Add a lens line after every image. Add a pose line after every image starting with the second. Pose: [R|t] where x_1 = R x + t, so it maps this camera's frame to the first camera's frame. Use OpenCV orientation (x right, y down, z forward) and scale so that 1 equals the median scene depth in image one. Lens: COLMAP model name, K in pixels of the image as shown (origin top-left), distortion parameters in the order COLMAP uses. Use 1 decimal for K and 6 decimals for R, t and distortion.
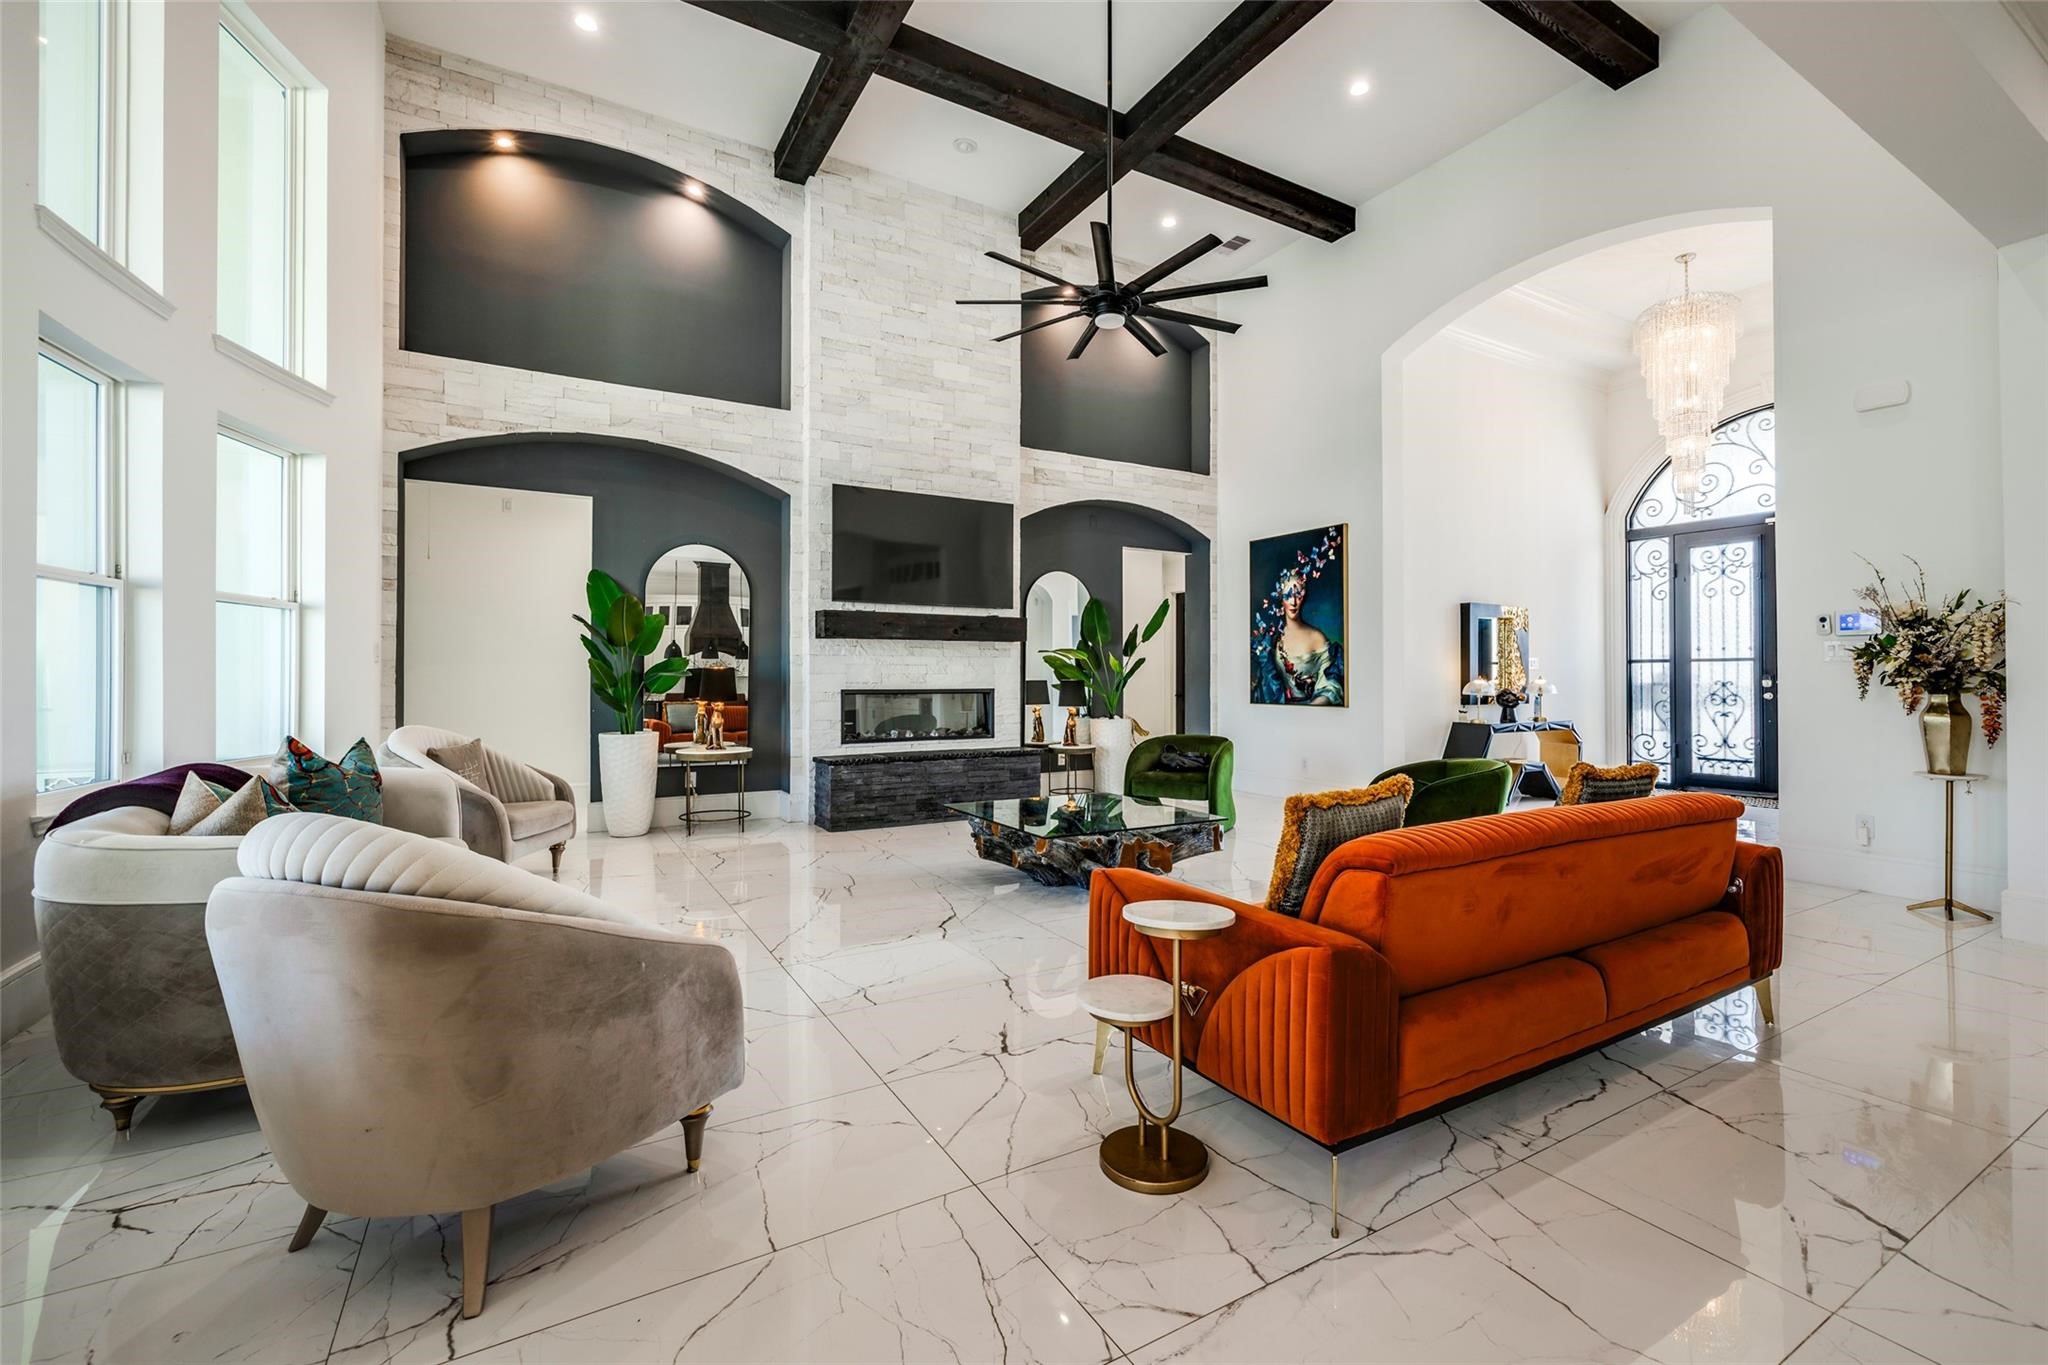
lens RADIAL K [[866.9, 0, 1040.6], [0, 866.9, 670.8], [0, 0, 1]] dist [0.002493, 0.000850]
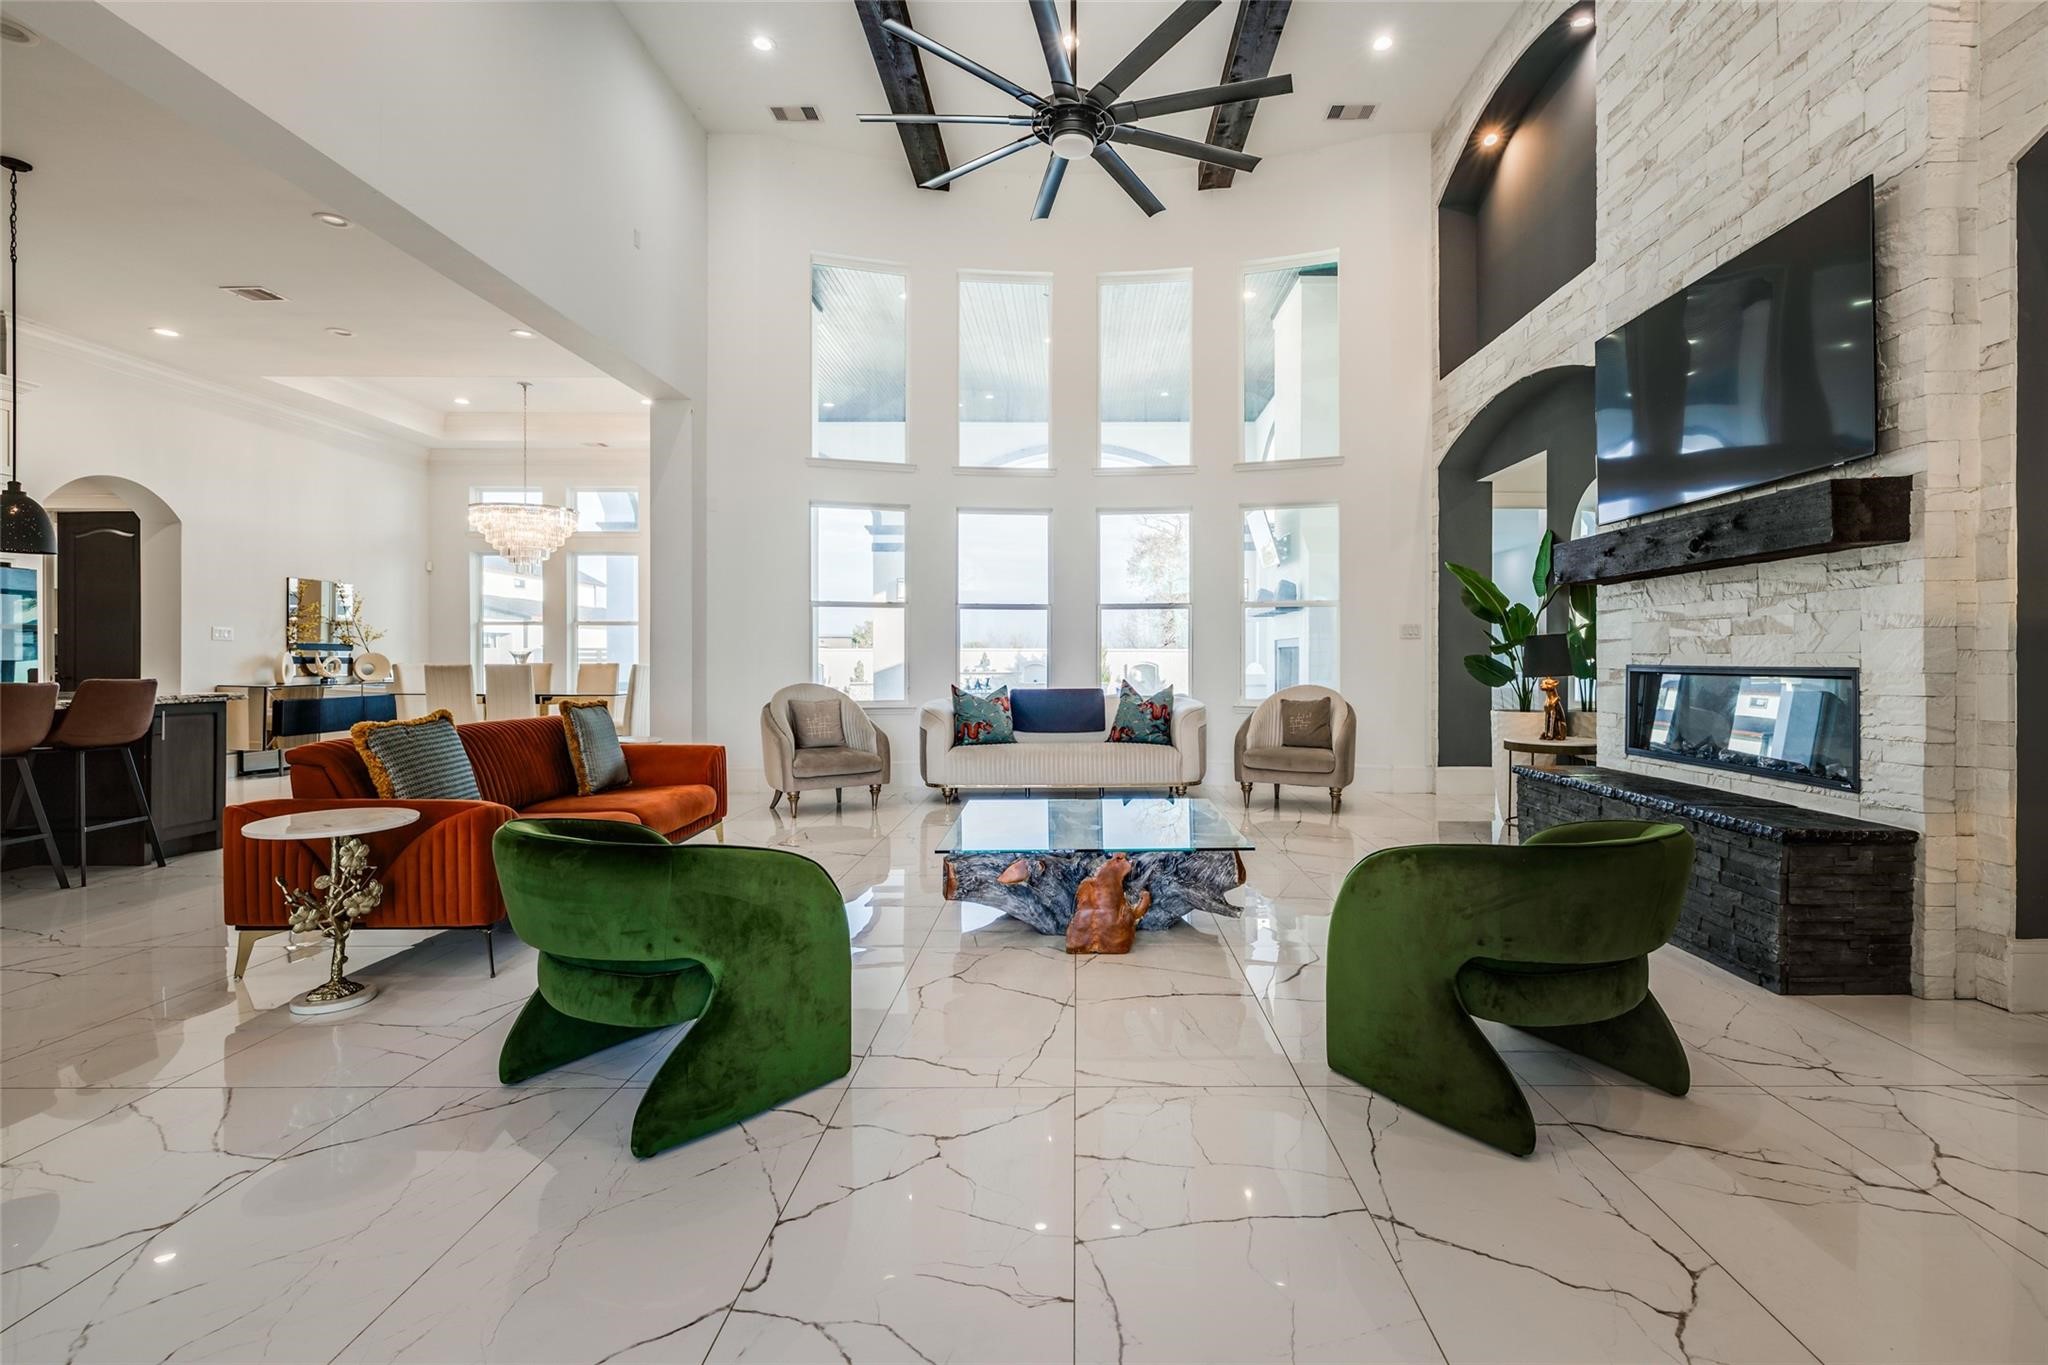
lens RADIAL K [[948.4, 0, 1050.2], [0, 948.4, 653.4], [0, 0, 1]] dist [-0.003087, 0.000634]
pose [[-0.522168, -0.007693, -0.852808, 0.473584], [0.001859, 0.999947, -0.010158, 0.016651], [0.852841, -0.006889, -0.522126, 0.861320]]
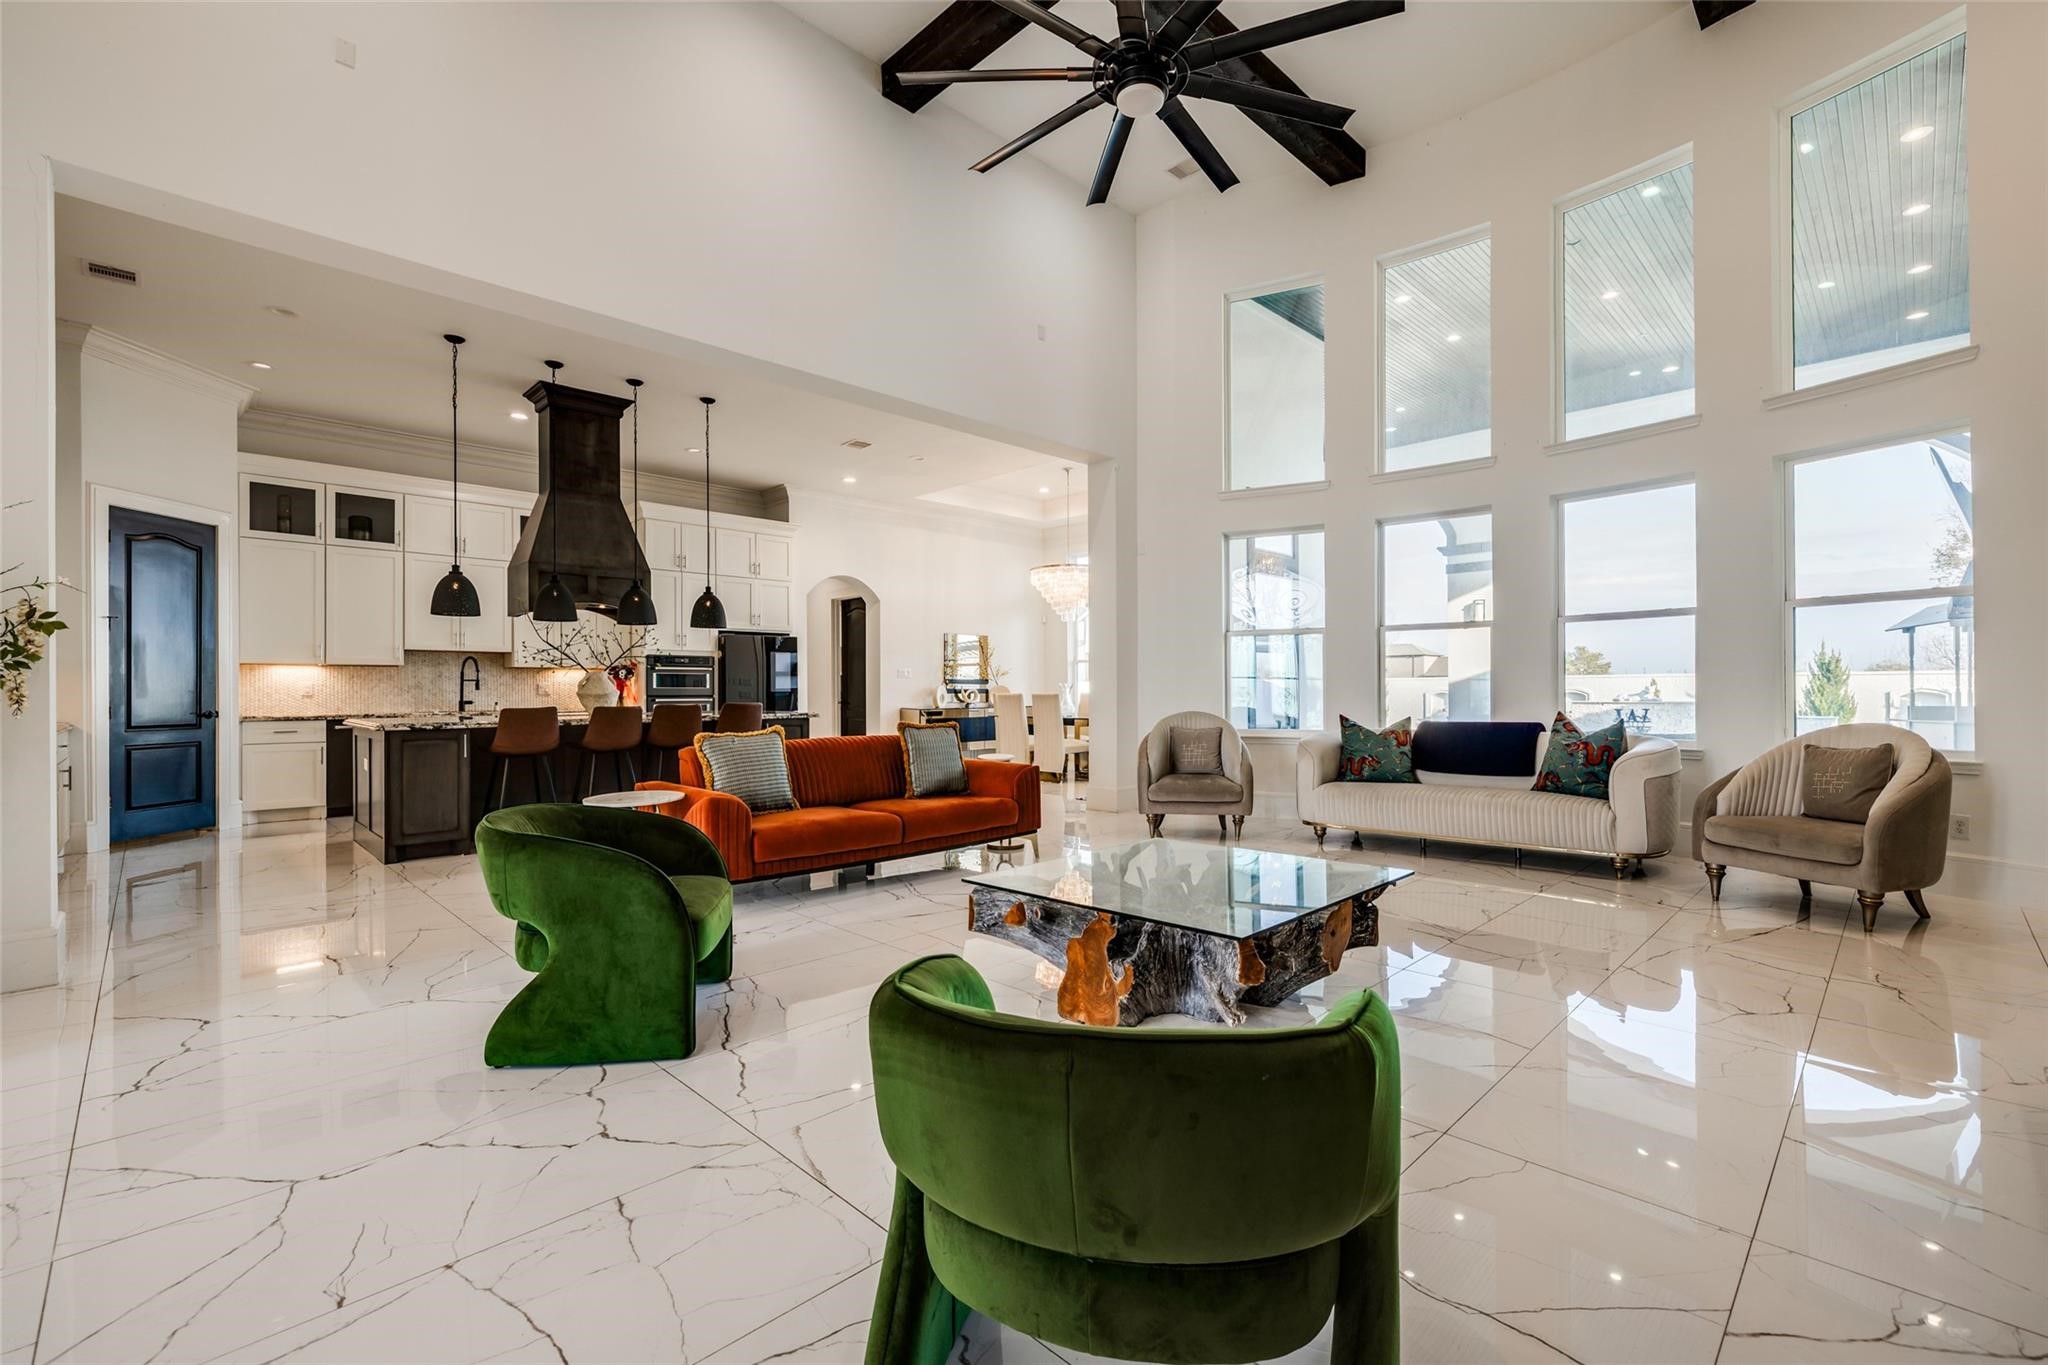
lens RADIAL K [[866.9, 0, 1008.1], [0, 866.9, 688.4], [0, 0, 1]] dist [0.002493, 0.000850]
pose [[-0.971679, 0.003118, -0.236283, 0.201847], [0.004983, 0.999961, -0.007295, 0.018413], [0.236251, -0.008265, -0.971657, 0.979948]]
